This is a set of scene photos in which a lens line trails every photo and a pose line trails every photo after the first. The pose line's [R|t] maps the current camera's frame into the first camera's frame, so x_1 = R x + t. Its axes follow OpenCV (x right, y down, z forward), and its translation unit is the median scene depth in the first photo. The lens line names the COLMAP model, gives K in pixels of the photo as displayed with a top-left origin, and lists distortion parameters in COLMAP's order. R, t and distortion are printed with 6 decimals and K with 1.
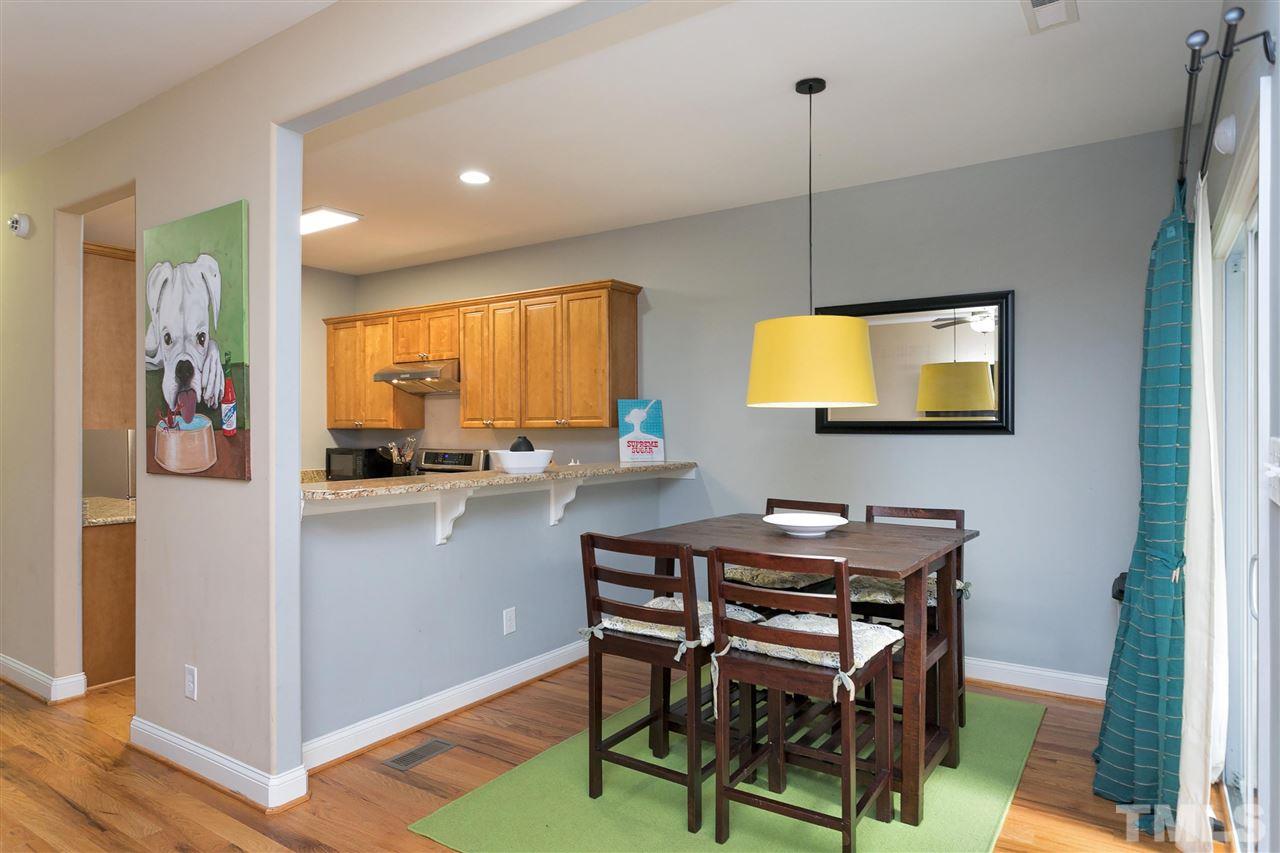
lens RADIAL K [[753.7, 0, 640.0], [0, 753.7, 426.5], [0, 0, 1]] dist [-0.000328, 0.000536]
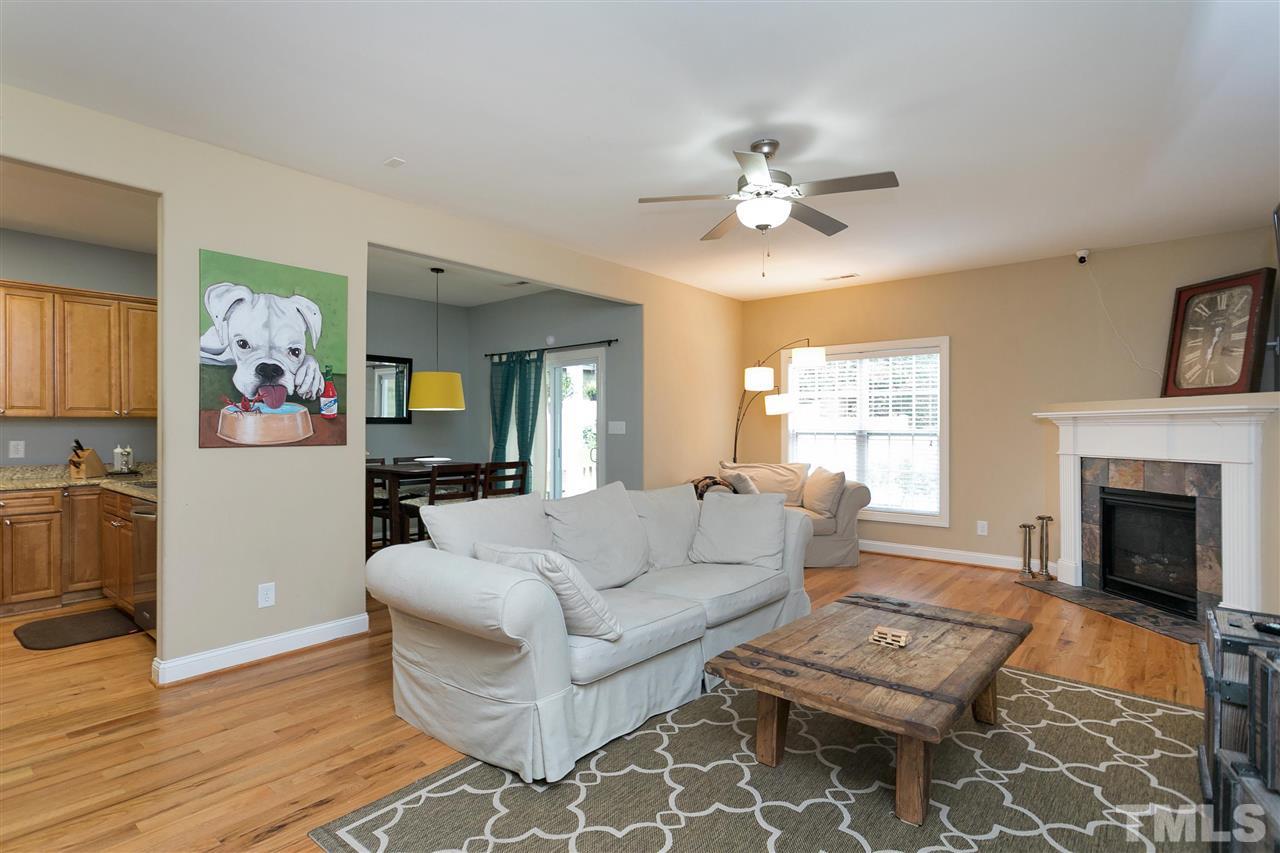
lens RADIAL K [[598.8, 0, 666.8], [0, 598.8, 428.1], [0, 0, 1]] dist [0.001663, 0.000199]
pose [[0.086834, 0.002611, 0.996219, -0.915914], [-0.000339, 0.999997, -0.002591, 0.019174], [-0.996223, -0.000113, 0.086835, 0.095142]]
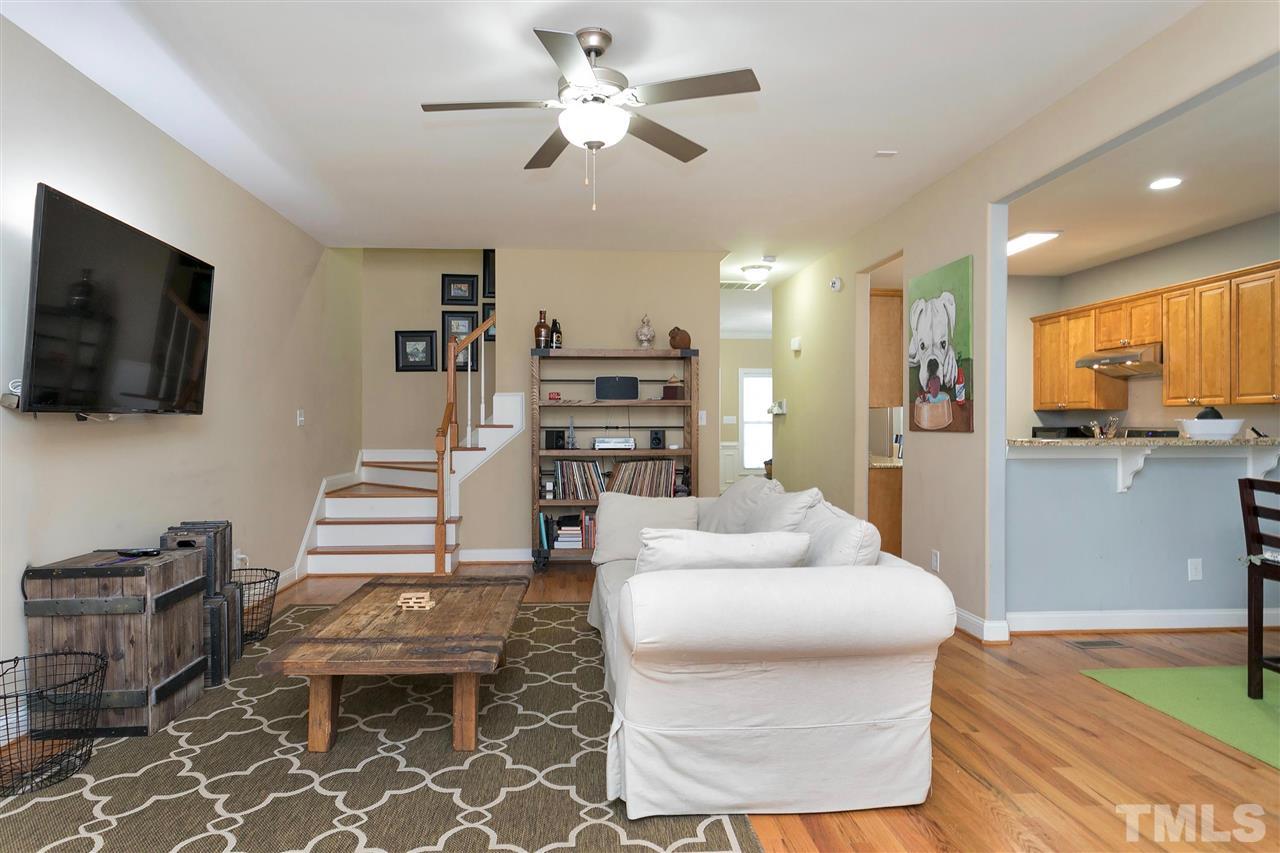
lens RADIAL K [[730.9, 0, 620.2], [0, 730.9, 429.4], [0, 0, 1]] dist [-0.002840, -0.000230]
pose [[0.606908, 0.008399, -0.794728, 0.127924], [0.000297, 0.999942, 0.010795, 0.025238], [0.794772, -0.006787, 0.606870, -0.264638]]
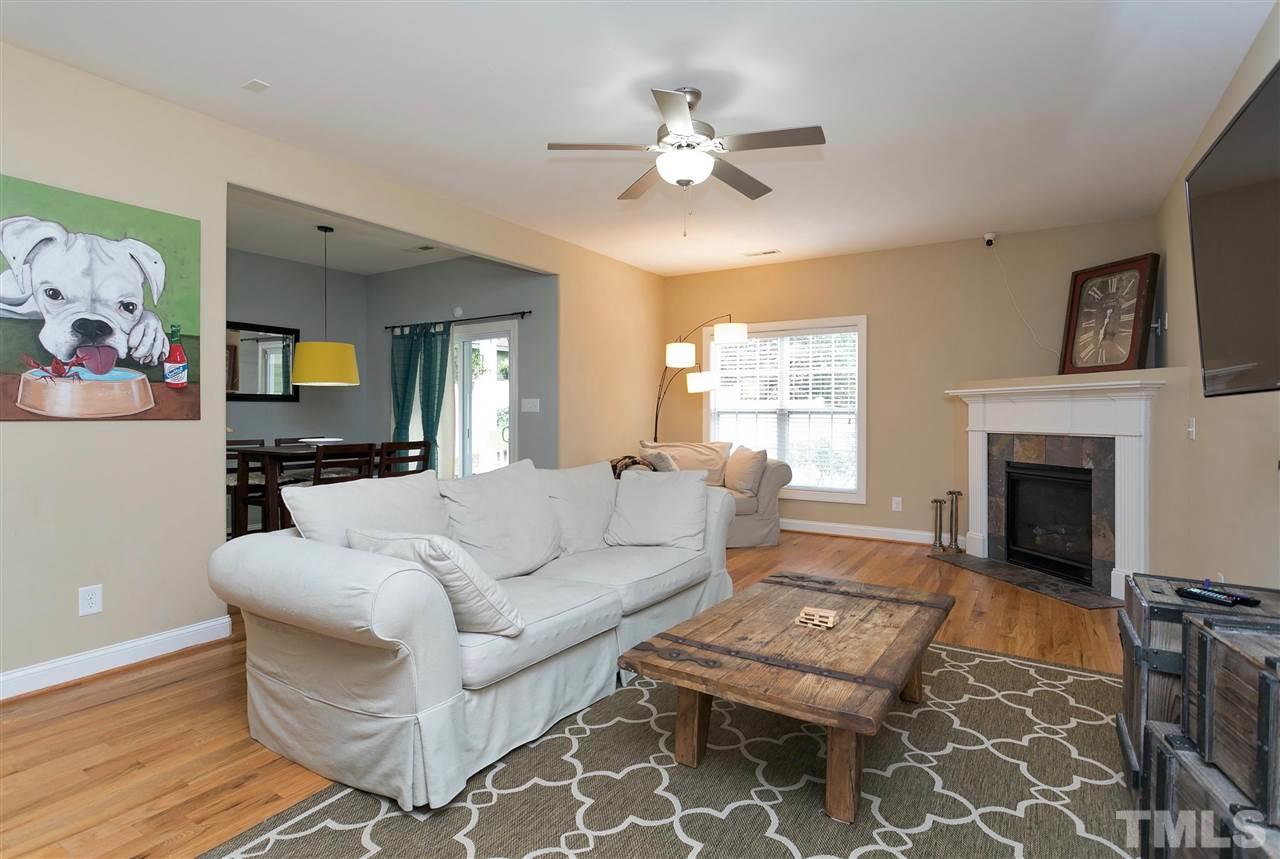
lens RADIAL K [[597.3, 0, 671.3], [0, 597.3, 416.7], [0, 0, 1]] dist [0.001233, 0.001037]
pose [[-0.049556, -0.003522, 0.998765, -0.868654], [-0.000954, 0.999993, 0.003479, 0.031526], [-0.998771, -0.000780, -0.049559, 0.090792]]
